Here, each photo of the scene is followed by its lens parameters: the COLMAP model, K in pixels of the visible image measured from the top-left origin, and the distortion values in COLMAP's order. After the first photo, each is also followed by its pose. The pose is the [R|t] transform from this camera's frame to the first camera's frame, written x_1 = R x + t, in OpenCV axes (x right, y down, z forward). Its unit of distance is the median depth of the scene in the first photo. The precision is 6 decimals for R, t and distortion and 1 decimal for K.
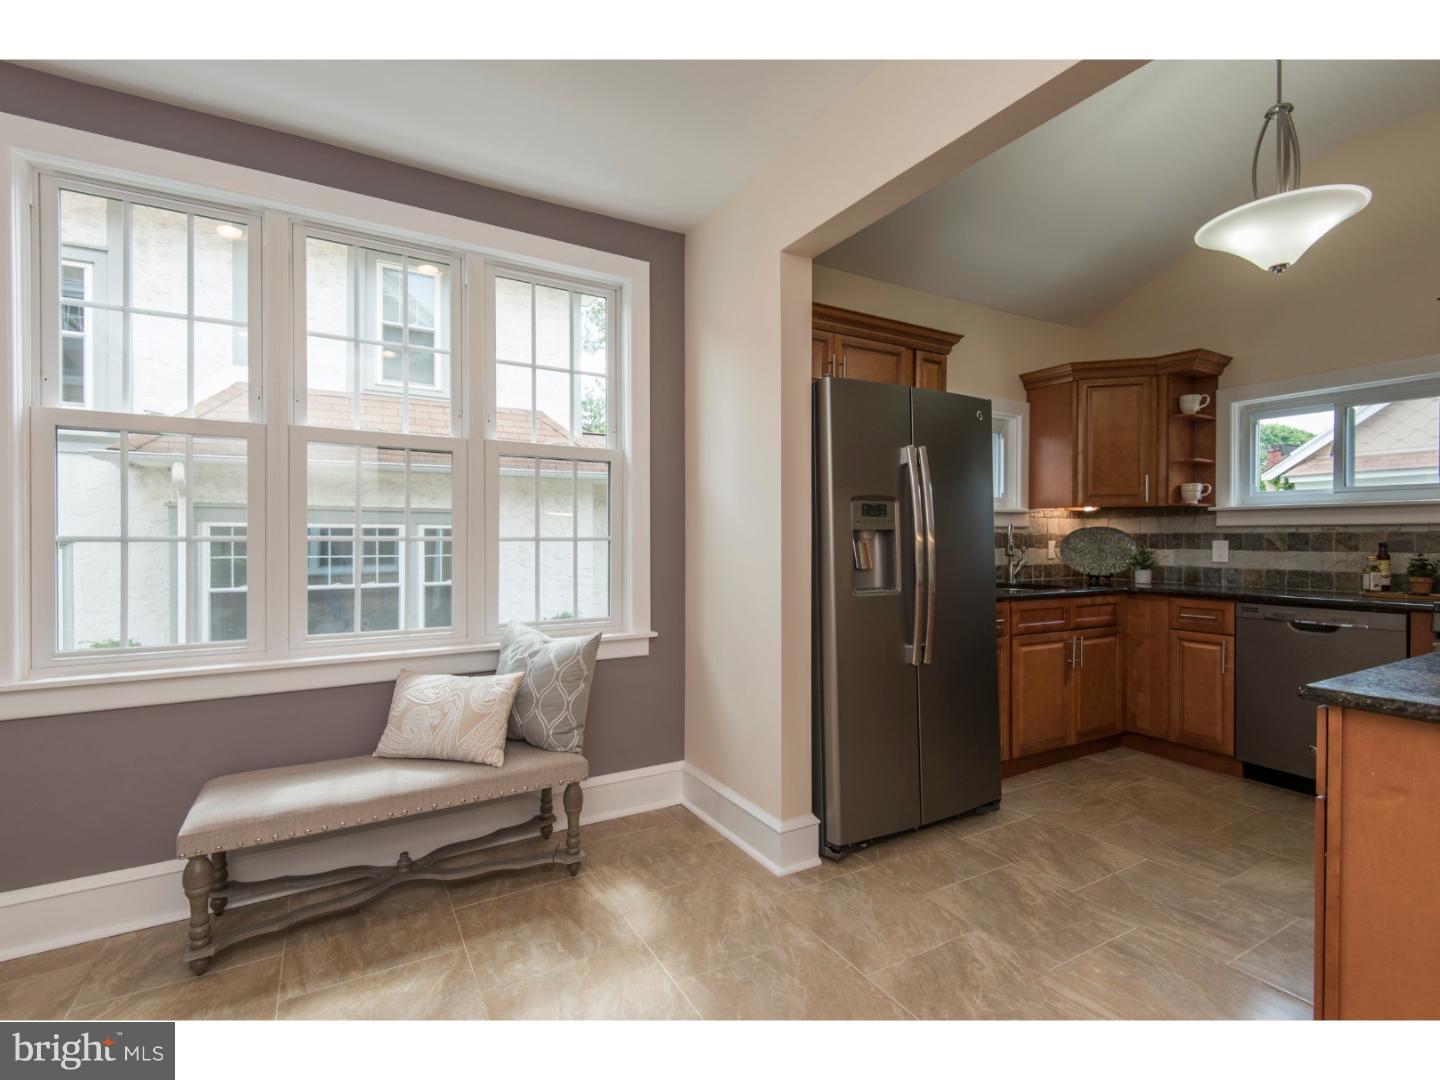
lens RADIAL K [[686.4, 0, 722.8], [0, 686.4, 536.0], [0, 0, 1]] dist [0.000448, -0.000699]
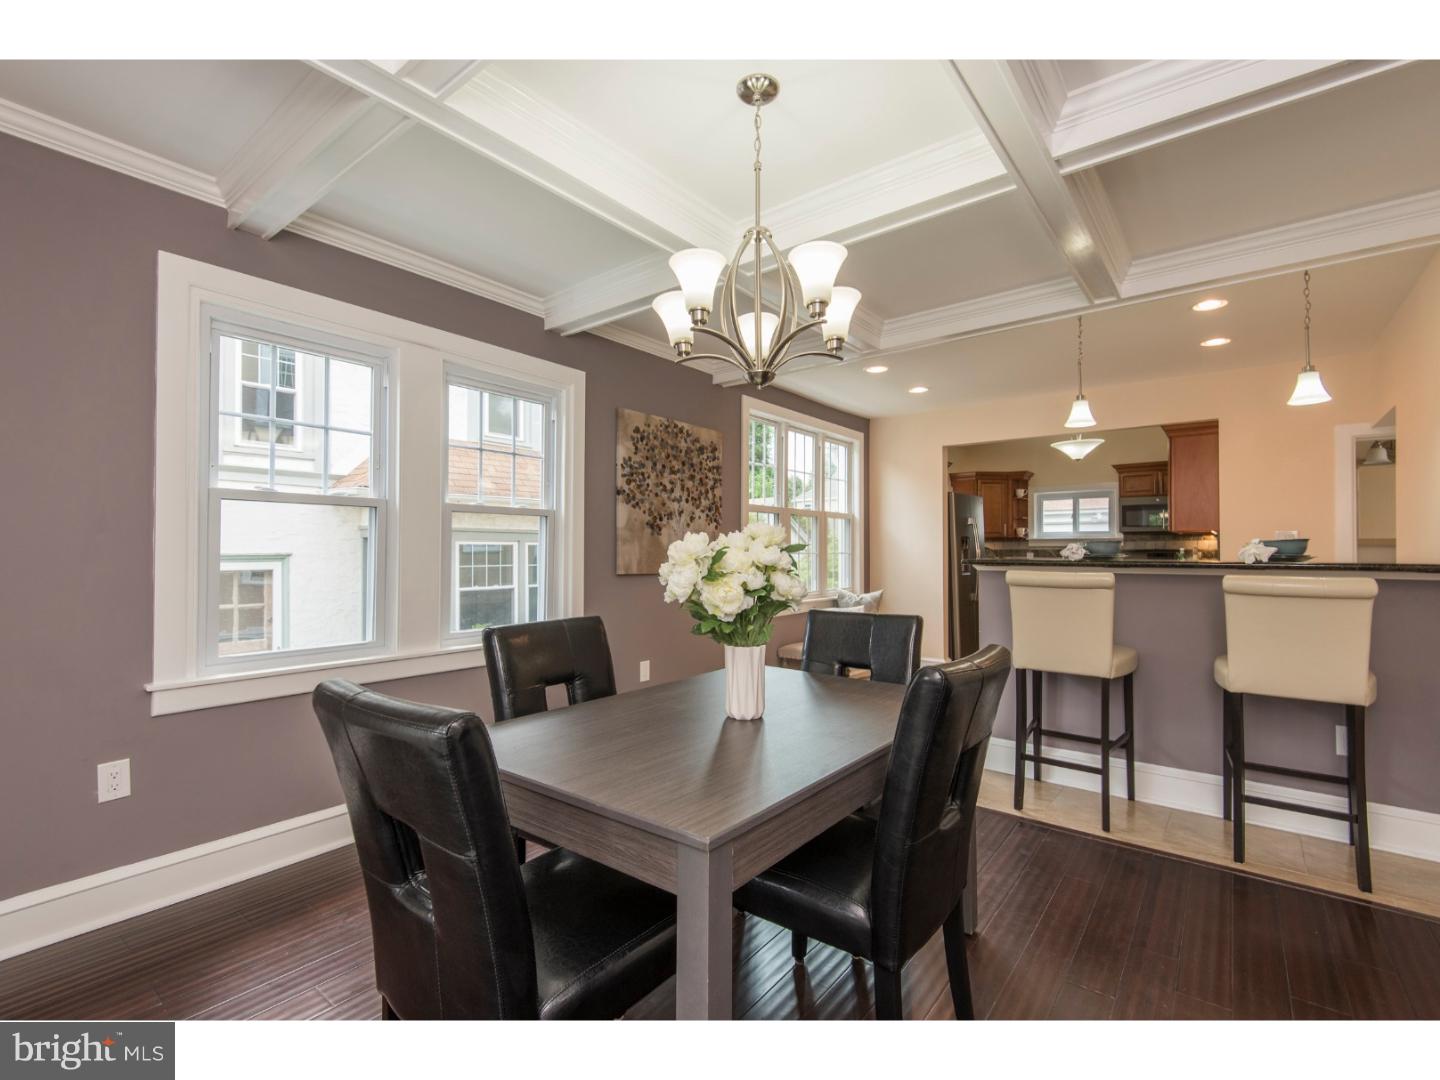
lens RADIAL K [[653.0, 0, 714.1], [0, 653.0, 540.2], [0, 0, 1]] dist [0.021095, -0.017924]
pose [[0.934094, 0.007444, 0.356950, -1.084346], [-0.002738, 0.999903, -0.013688, -0.002109], [-0.357017, 0.011808, 0.934023, -0.702671]]
